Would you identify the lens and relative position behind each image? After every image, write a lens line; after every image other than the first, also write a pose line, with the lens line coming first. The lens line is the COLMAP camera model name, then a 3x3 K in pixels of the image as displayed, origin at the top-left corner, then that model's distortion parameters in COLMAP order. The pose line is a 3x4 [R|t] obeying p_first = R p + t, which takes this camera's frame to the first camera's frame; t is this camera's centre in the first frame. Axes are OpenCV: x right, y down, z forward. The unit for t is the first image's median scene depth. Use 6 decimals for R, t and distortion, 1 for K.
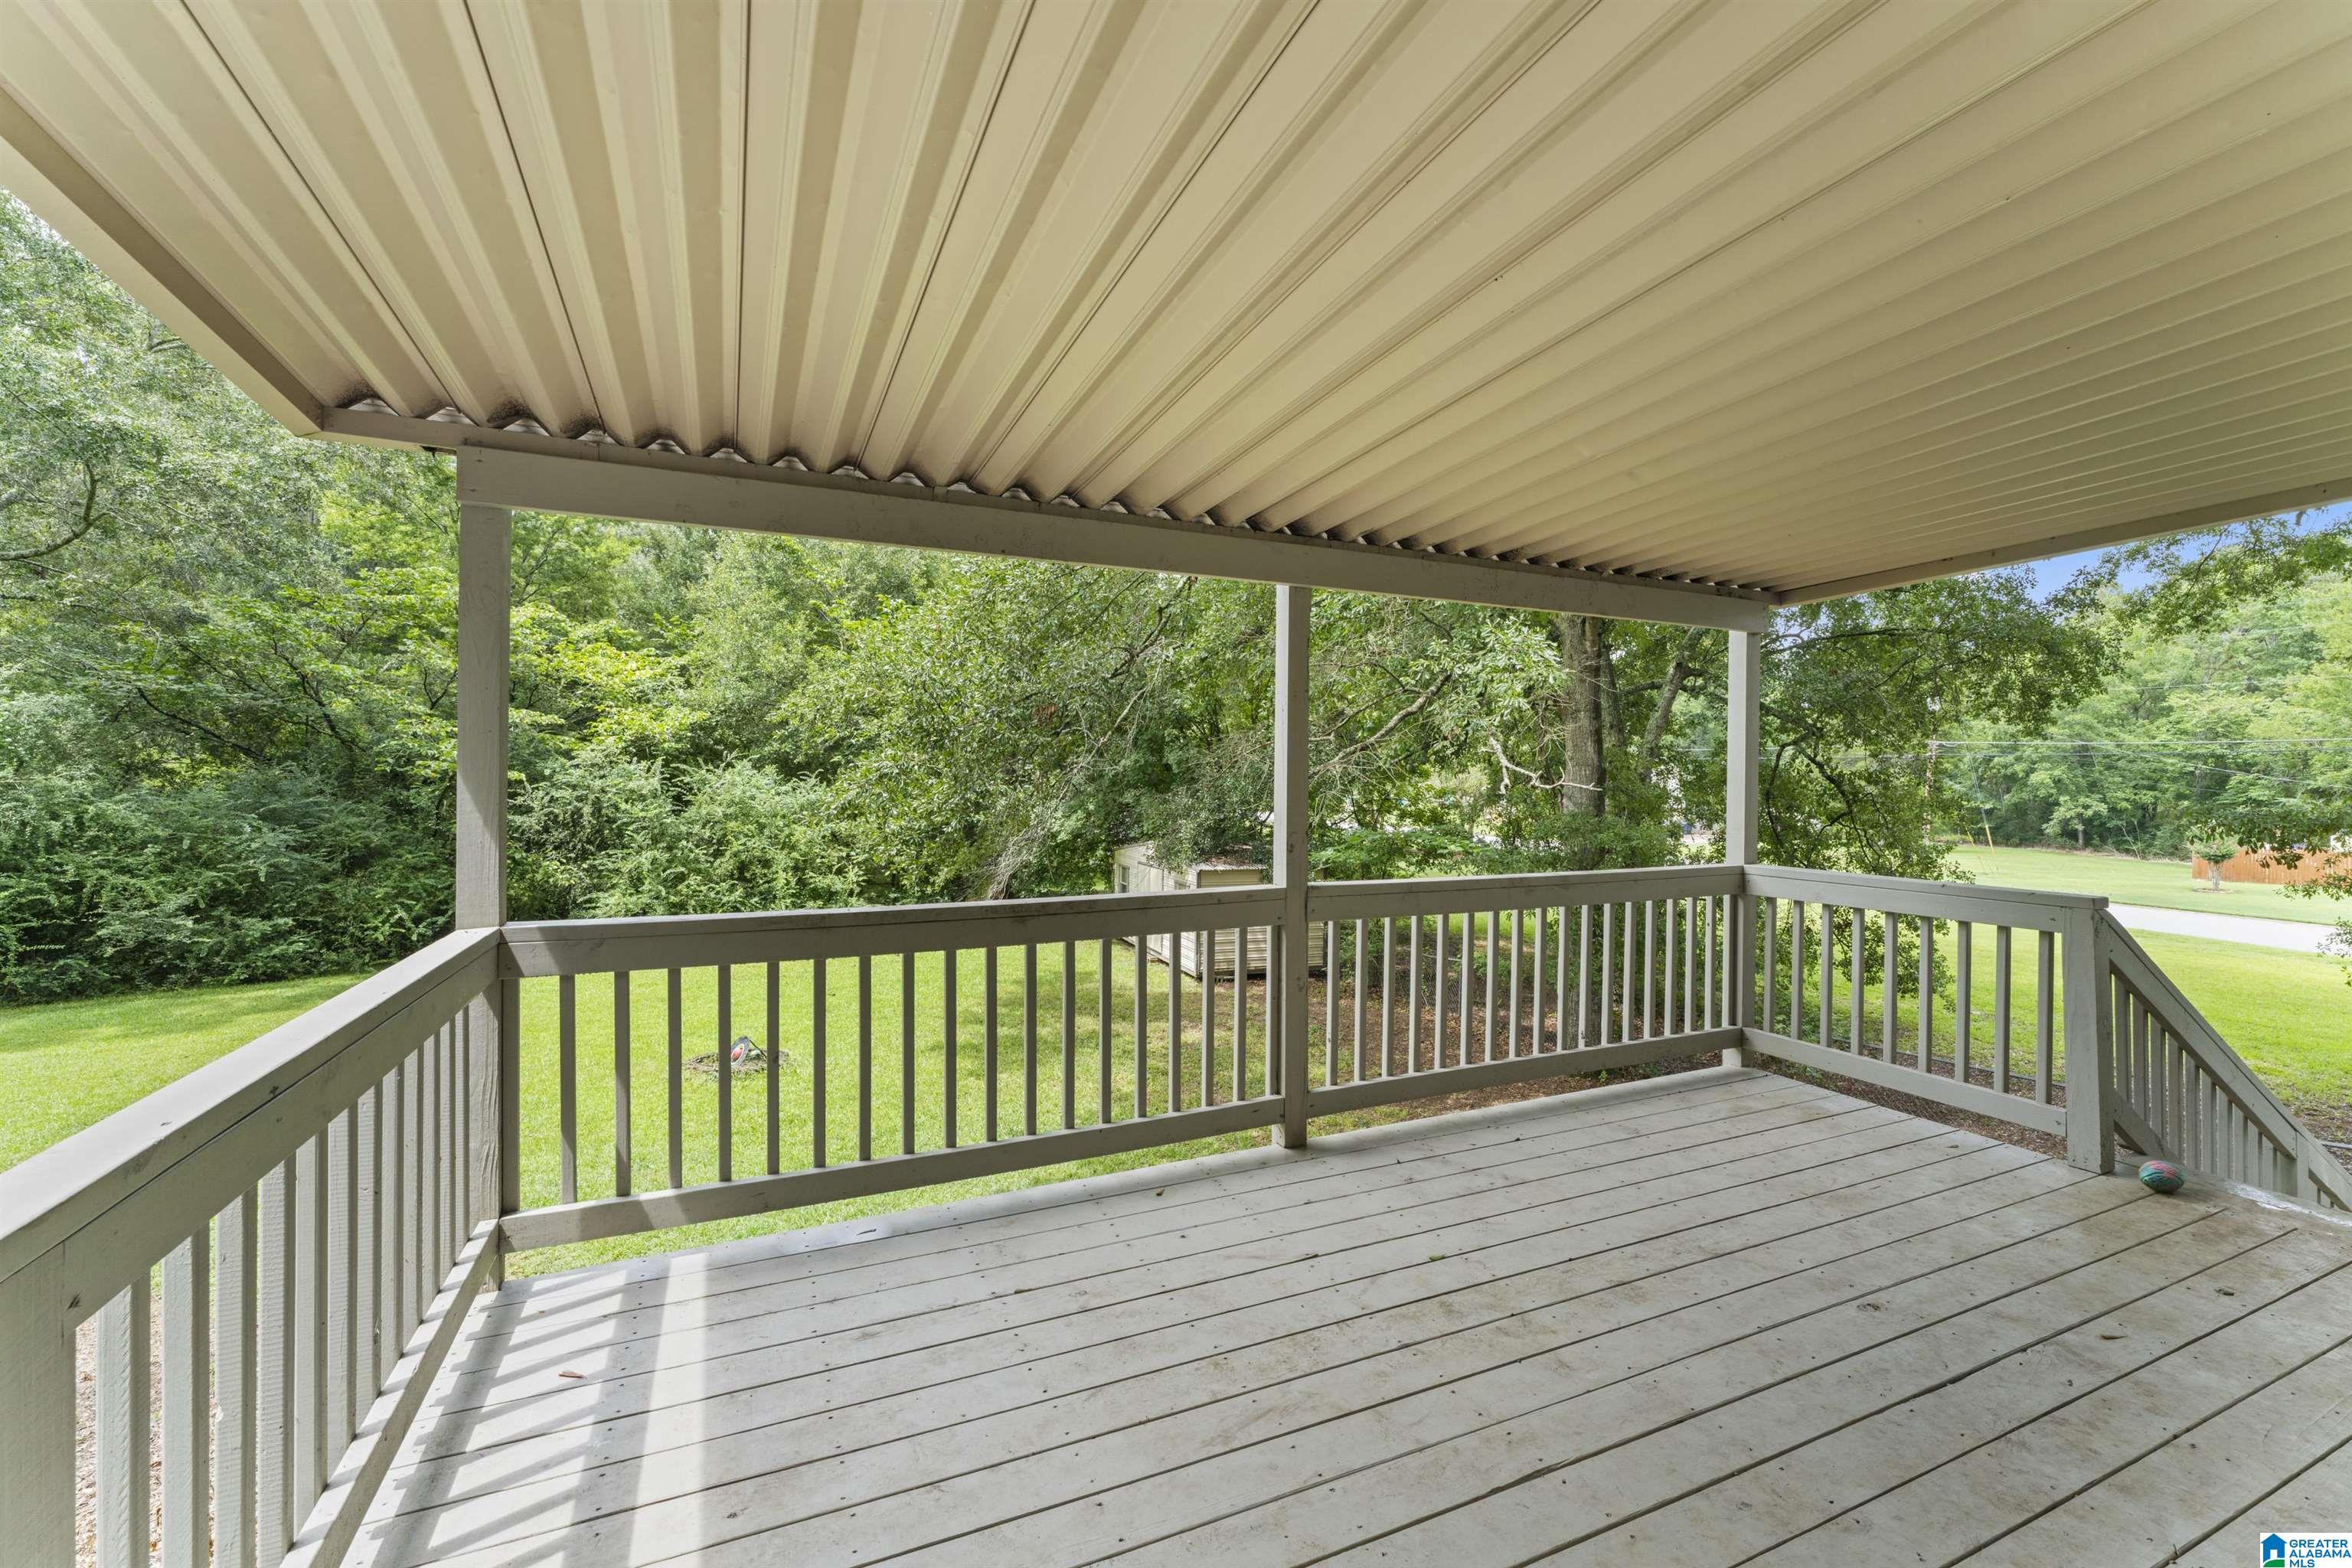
lens RADIAL K [[947.6, 0, 1176.0], [0, 947.6, 784.0], [0, 0, 1]] dist [0.002293, 0.000346]
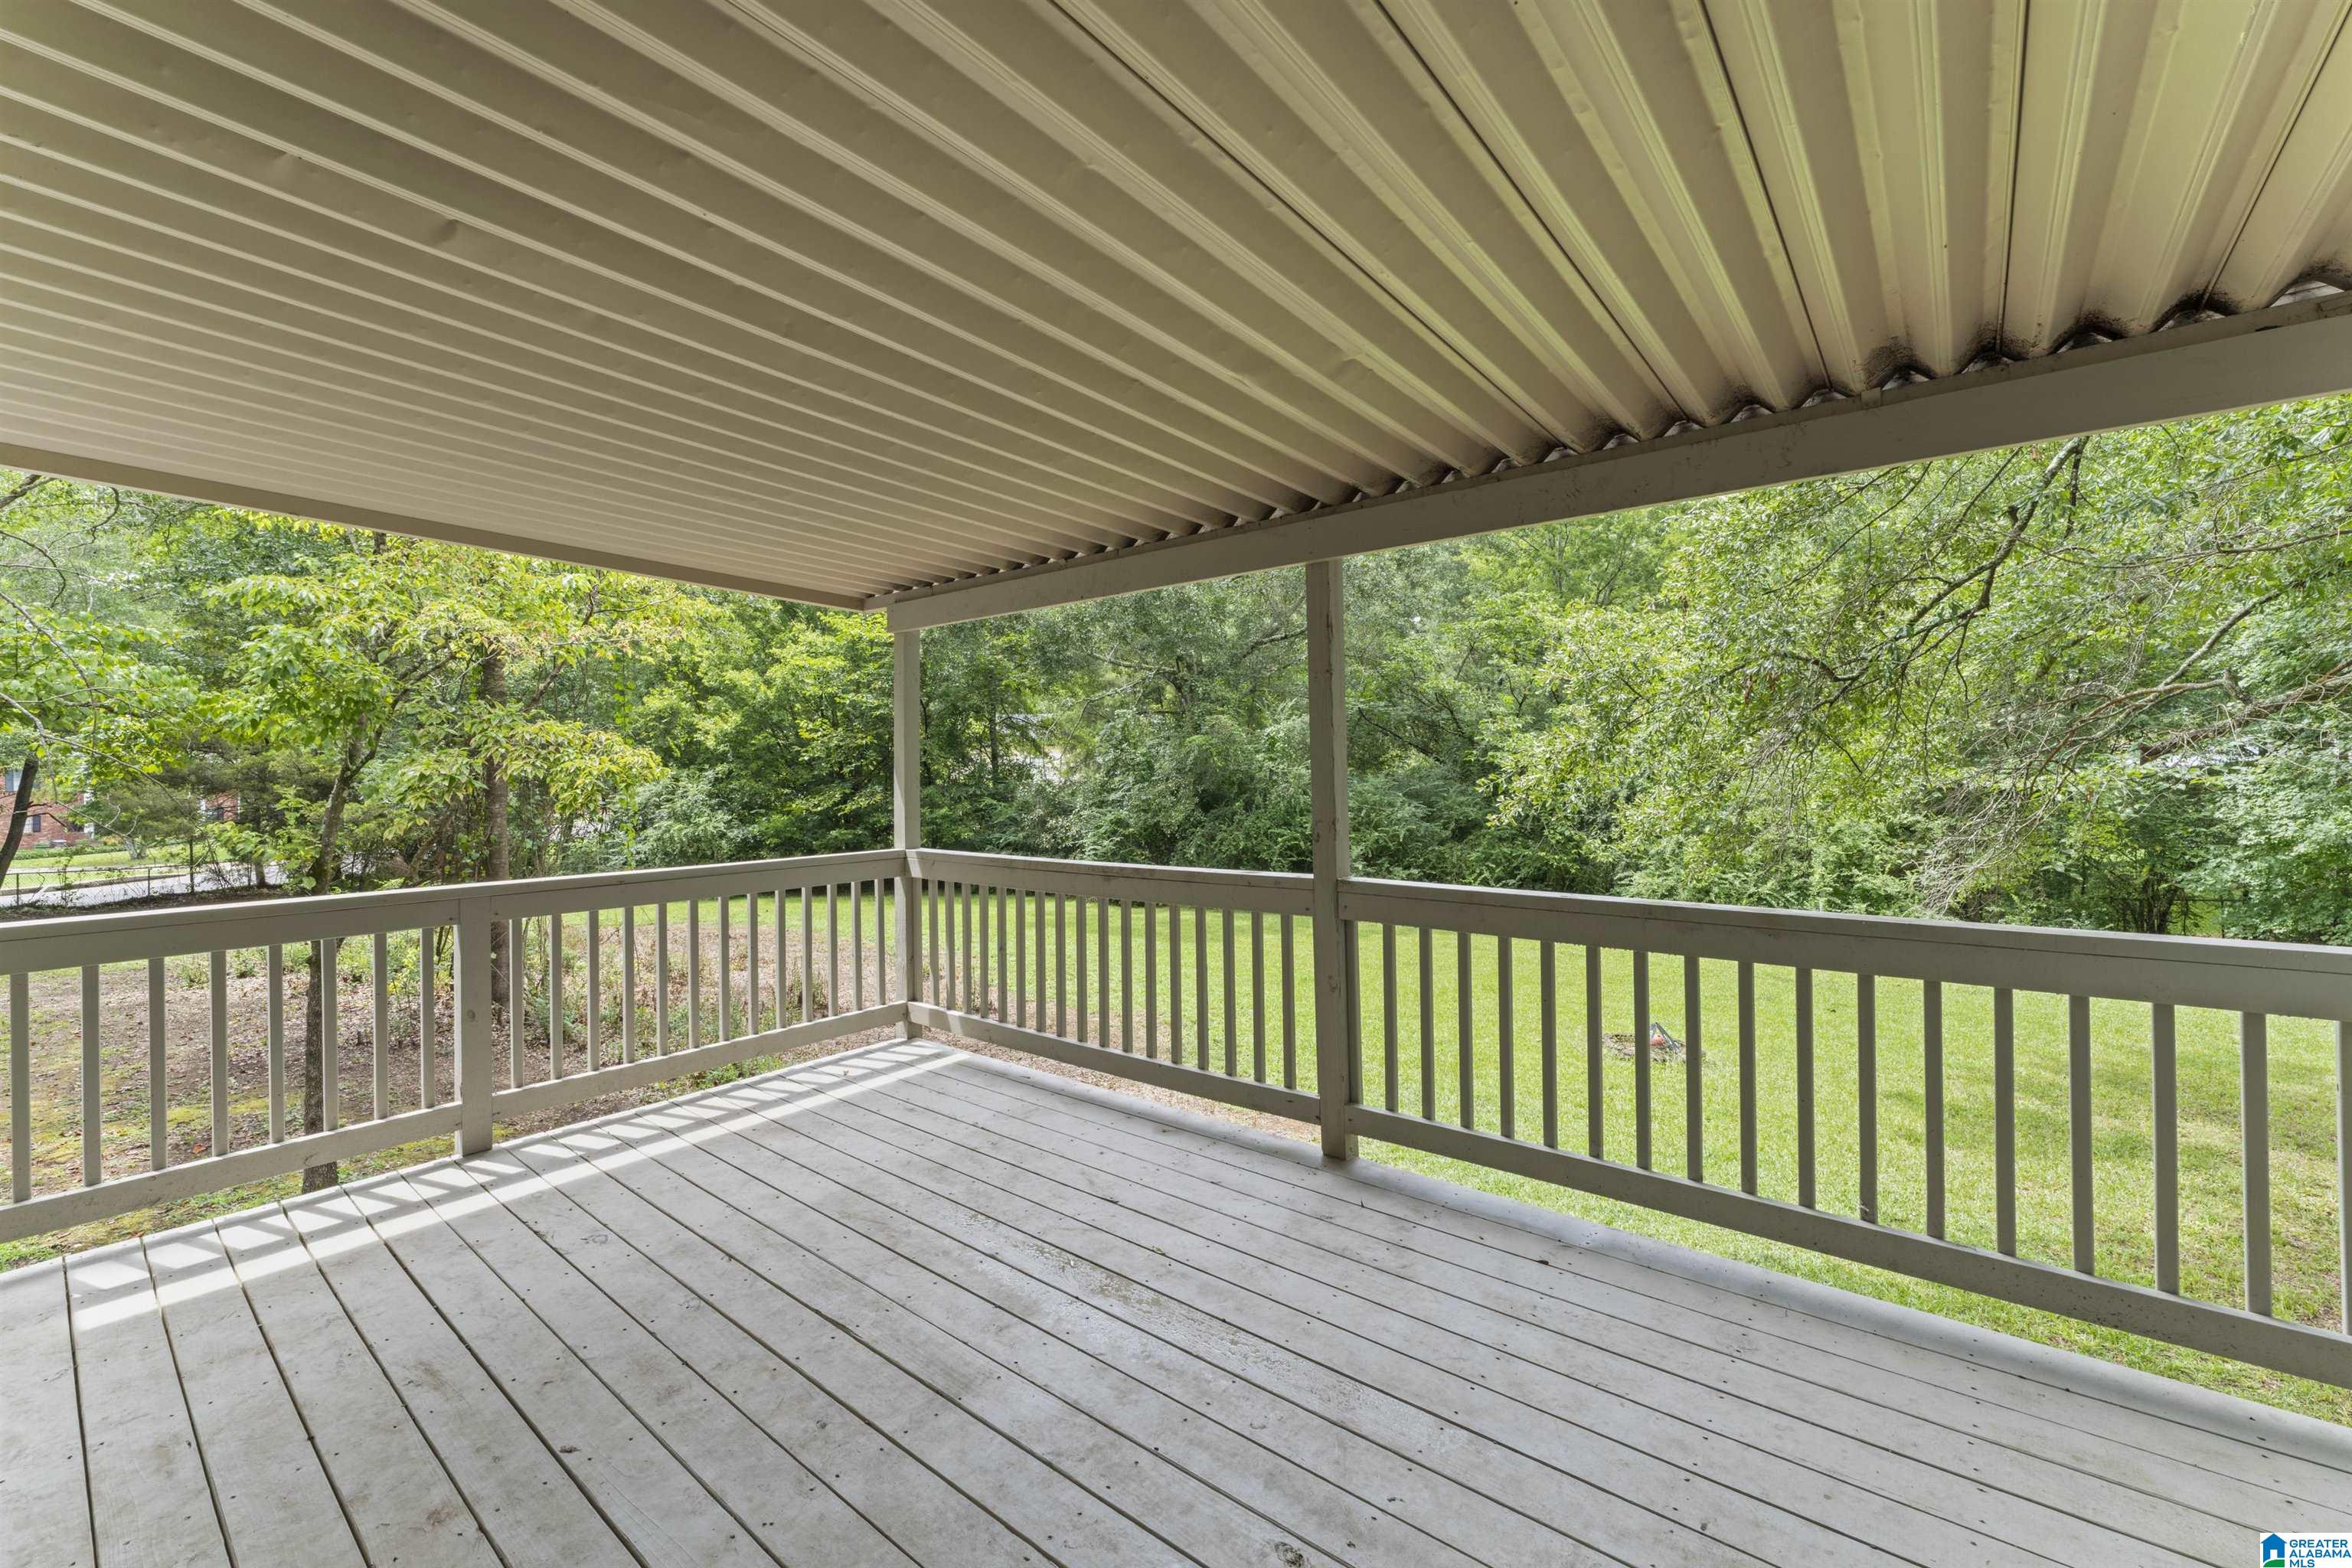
lens RADIAL K [[969.8, 0, 1175.9], [0, 969.8, 772.7], [0, 0, 1]] dist [0.004190, 0.000513]
pose [[0.448884, -0.006008, -0.893570, 0.362905], [0.010108, 0.999948, -0.001646, 0.003116], [0.893533, -0.008293, 0.448922, 0.176466]]
